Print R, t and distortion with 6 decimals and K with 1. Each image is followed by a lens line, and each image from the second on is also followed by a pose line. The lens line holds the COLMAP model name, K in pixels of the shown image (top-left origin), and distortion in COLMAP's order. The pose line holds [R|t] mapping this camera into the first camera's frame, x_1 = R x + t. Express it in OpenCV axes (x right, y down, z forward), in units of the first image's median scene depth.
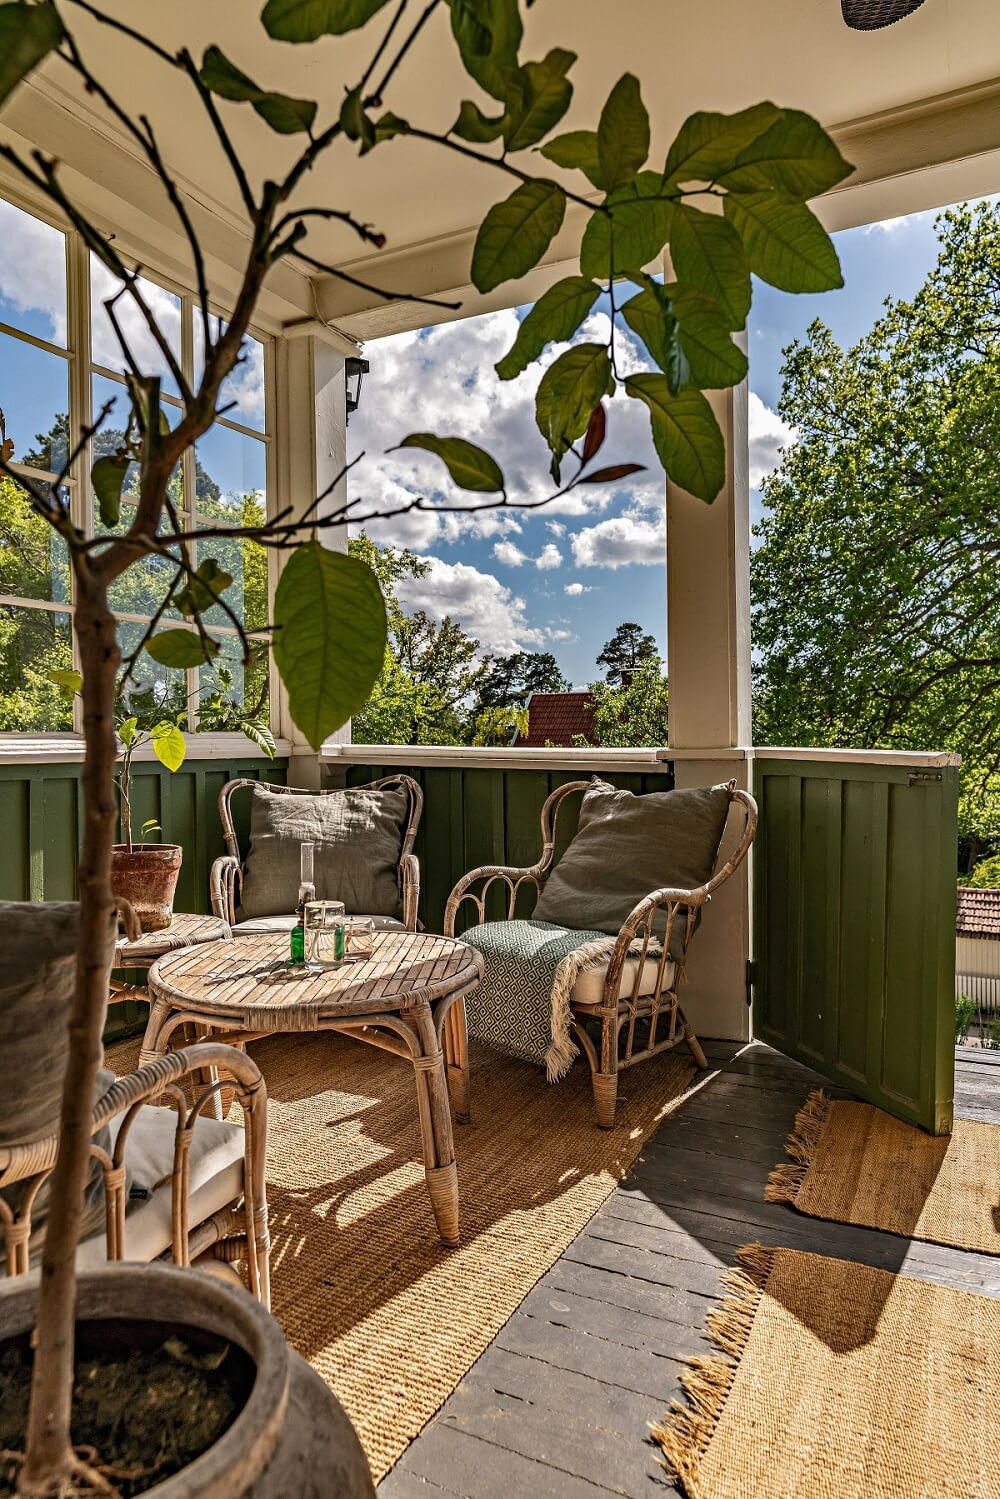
lens RADIAL K [[968.0, 0, 500.9], [0, 968.0, 751.9], [0, 0, 1]] dist [-0.007153, 0.000891]
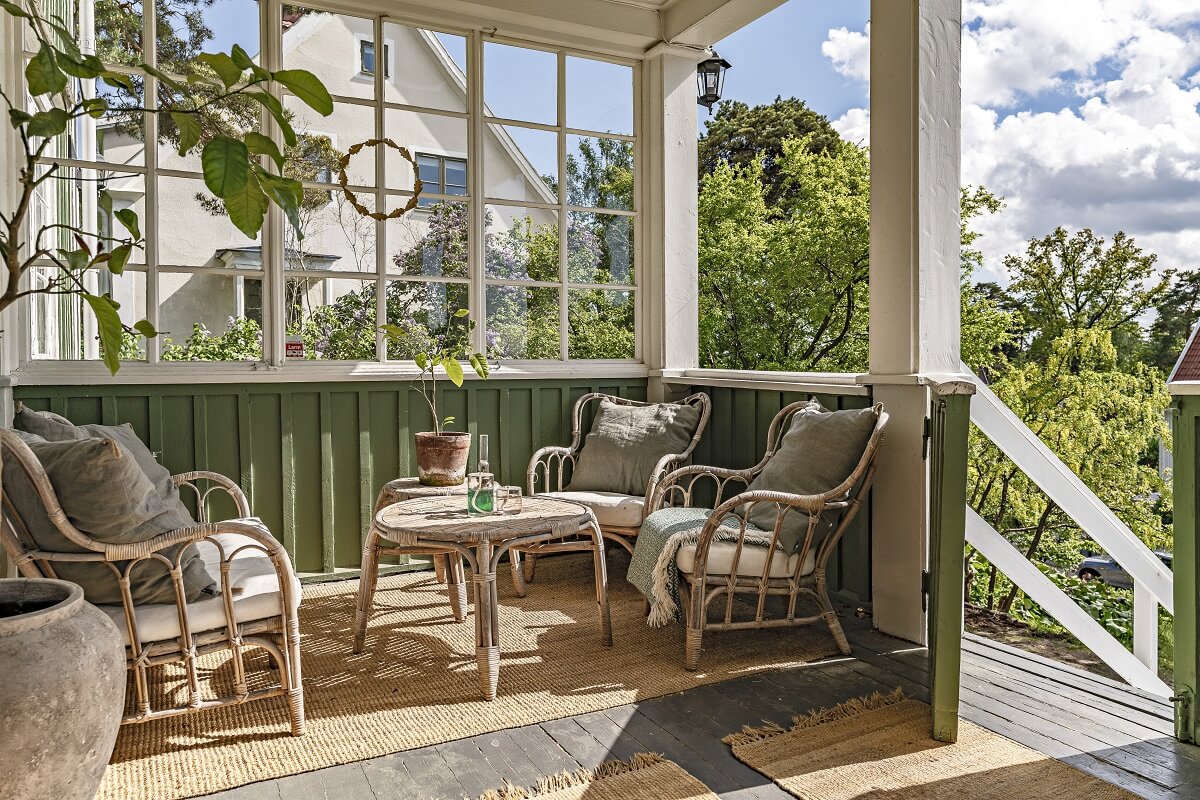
lens RADIAL K [[864.4, 0, 599.8], [0, 864.4, 395.3], [0, 0, 1]] dist [0.004894, 0.001094]
pose [[0.798083, 0.022437, -0.602129, 0.498063], [-0.005490, 0.999536, 0.029970, -0.006402], [0.602522, -0.020613, 0.797836, 0.013494]]
